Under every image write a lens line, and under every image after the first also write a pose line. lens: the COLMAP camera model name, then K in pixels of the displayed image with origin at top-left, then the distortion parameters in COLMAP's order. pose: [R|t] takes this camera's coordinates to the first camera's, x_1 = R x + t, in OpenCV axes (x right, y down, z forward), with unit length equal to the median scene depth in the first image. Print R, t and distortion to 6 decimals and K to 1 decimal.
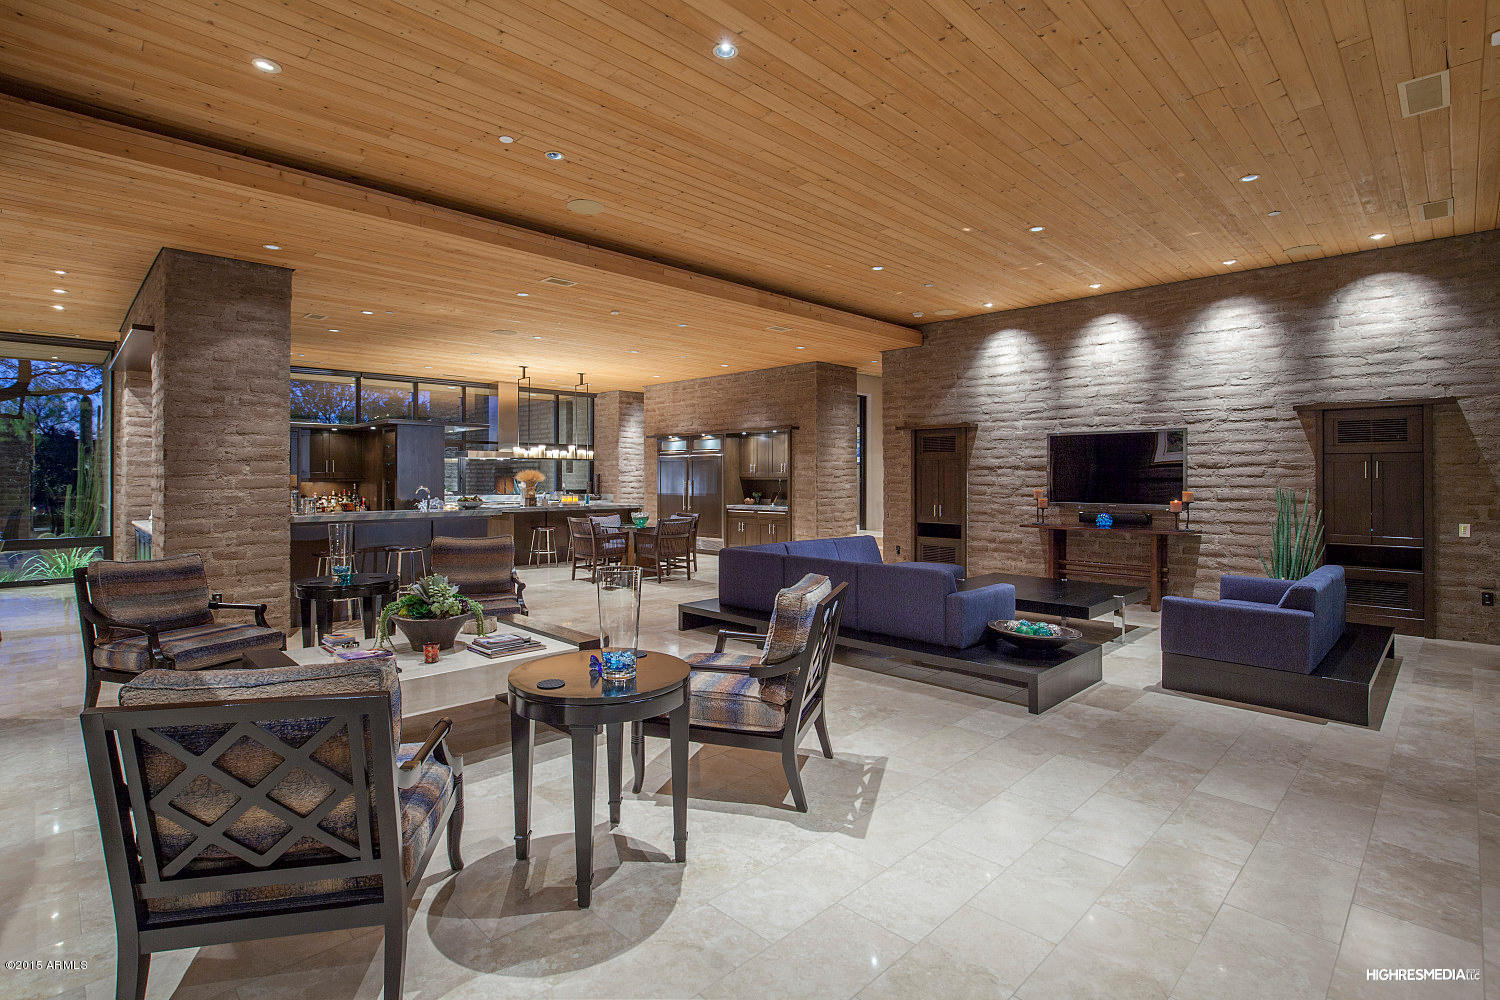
lens RADIAL K [[719.2, 0, 748.8], [0, 719.2, 474.7], [0, 0, 1]] dist [-0.018893, 0.000064]
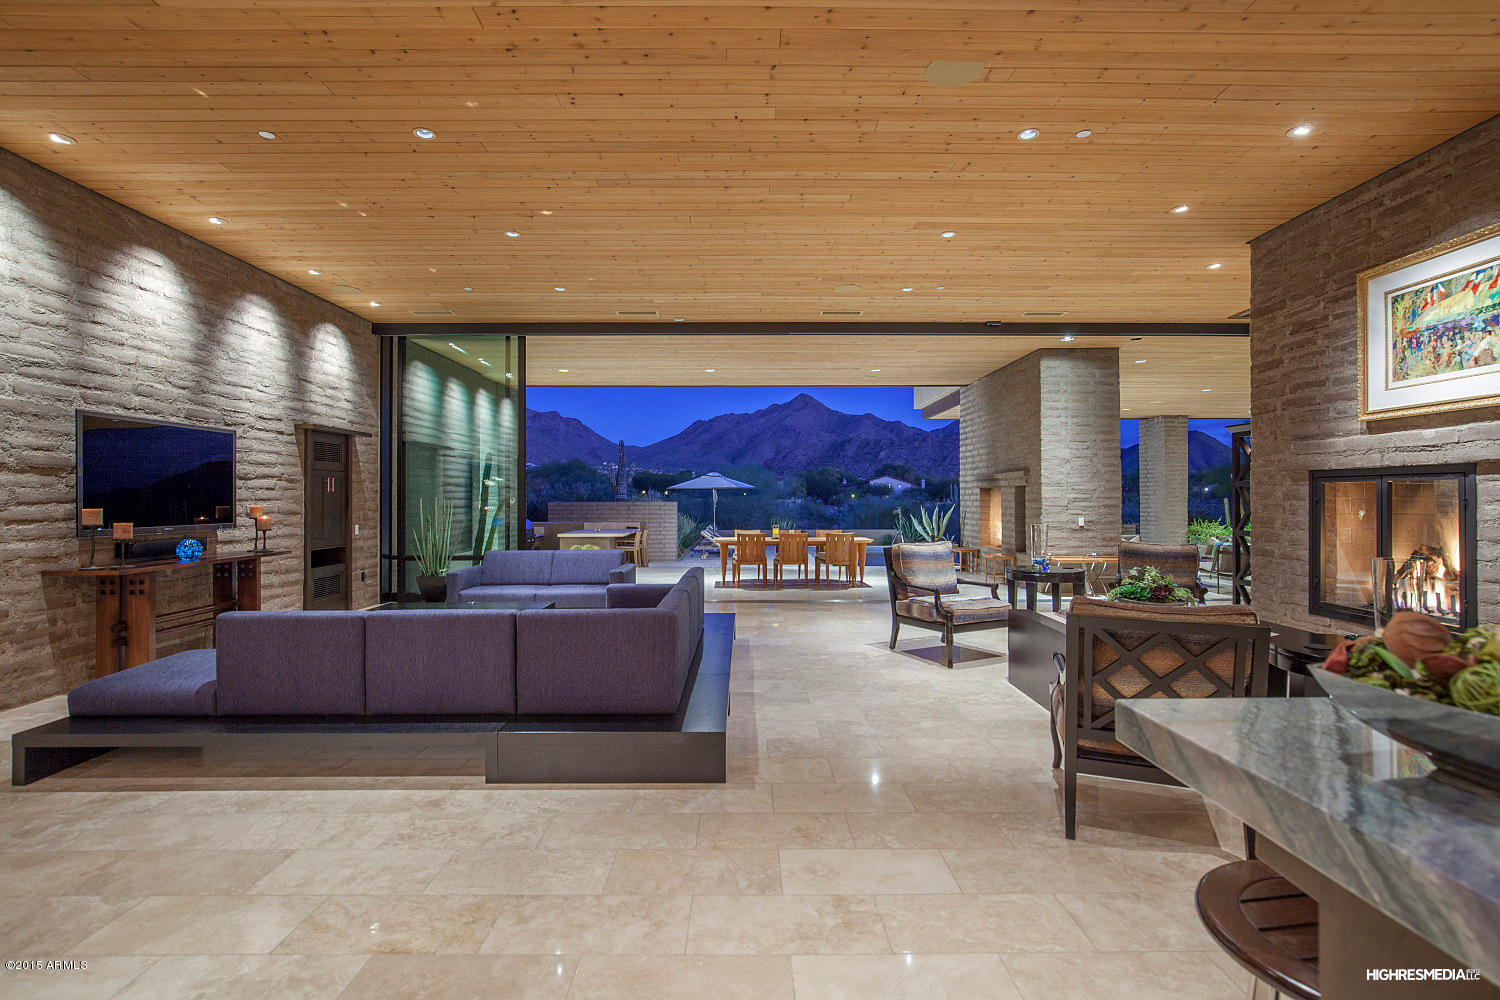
lens RADIAL K [[719.2, 0, 749.6], [0, 719.2, 495.2], [0, 0, 1]] dist [-0.018893, 0.000064]
pose [[-0.726948, 0.003675, 0.686683, -0.392000], [-0.000325, 0.999984, -0.005696, 0.014591], [-0.686693, -0.004364, -0.726935, 1.148586]]
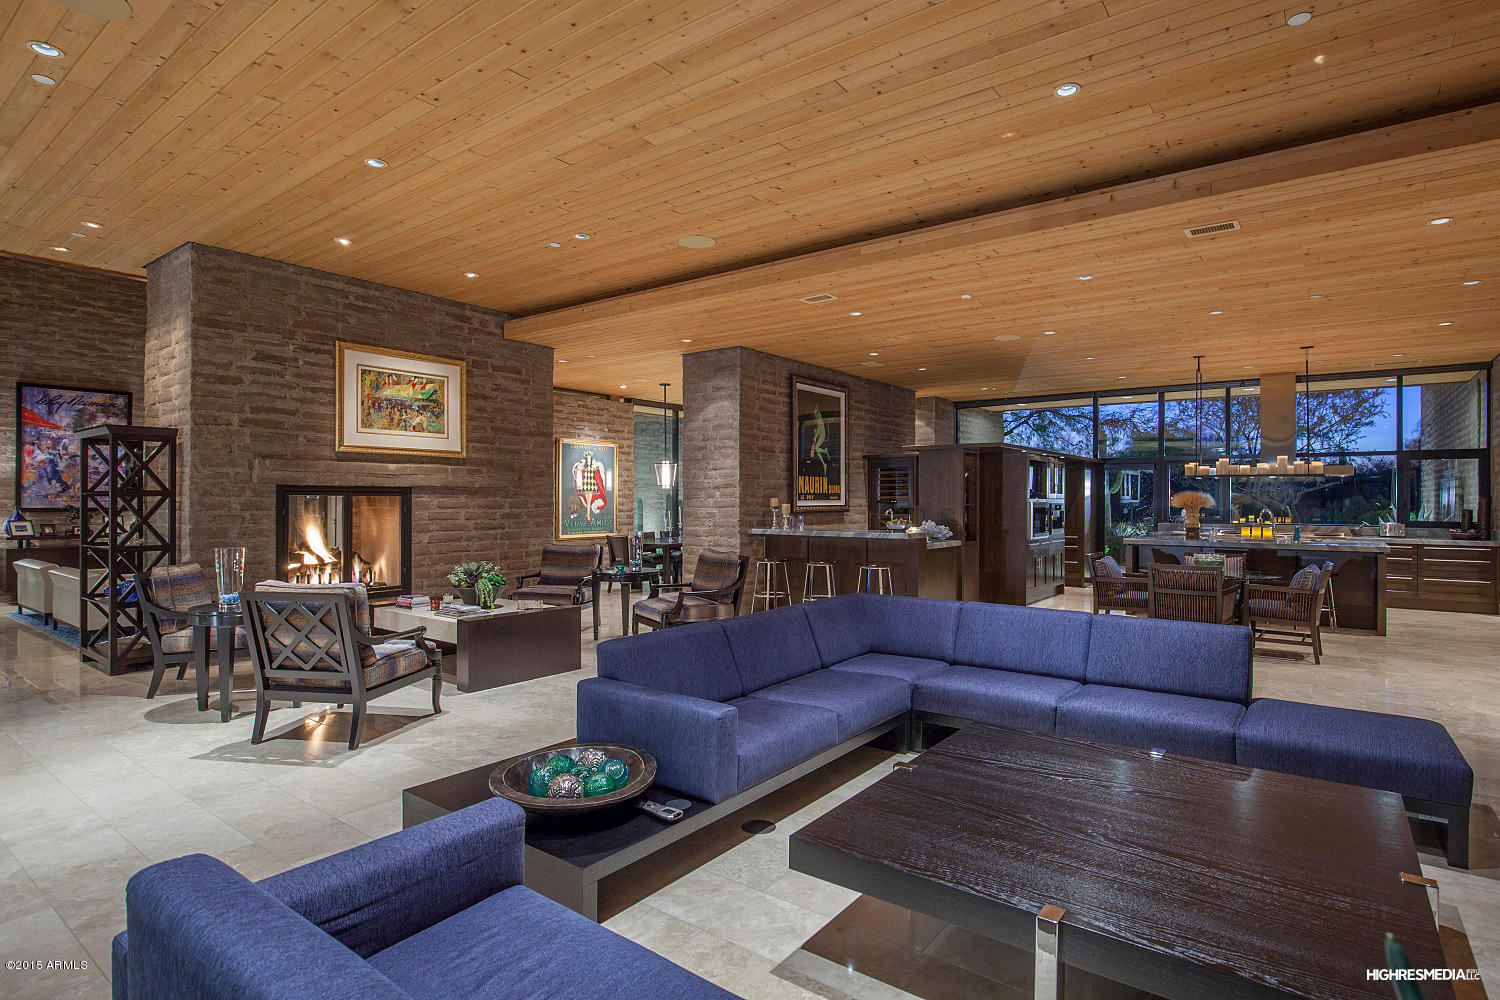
lens RADIAL K [[750.6, 0, 757.9], [0, 750.6, 501.3], [0, 0, 1]] dist [0.000663, 0.000828]
pose [[0.157469, 0.005475, -0.987509, 0.633579], [-0.002440, 0.999984, 0.005155, -0.000677], [0.987521, 0.001597, 0.157480, 0.665287]]
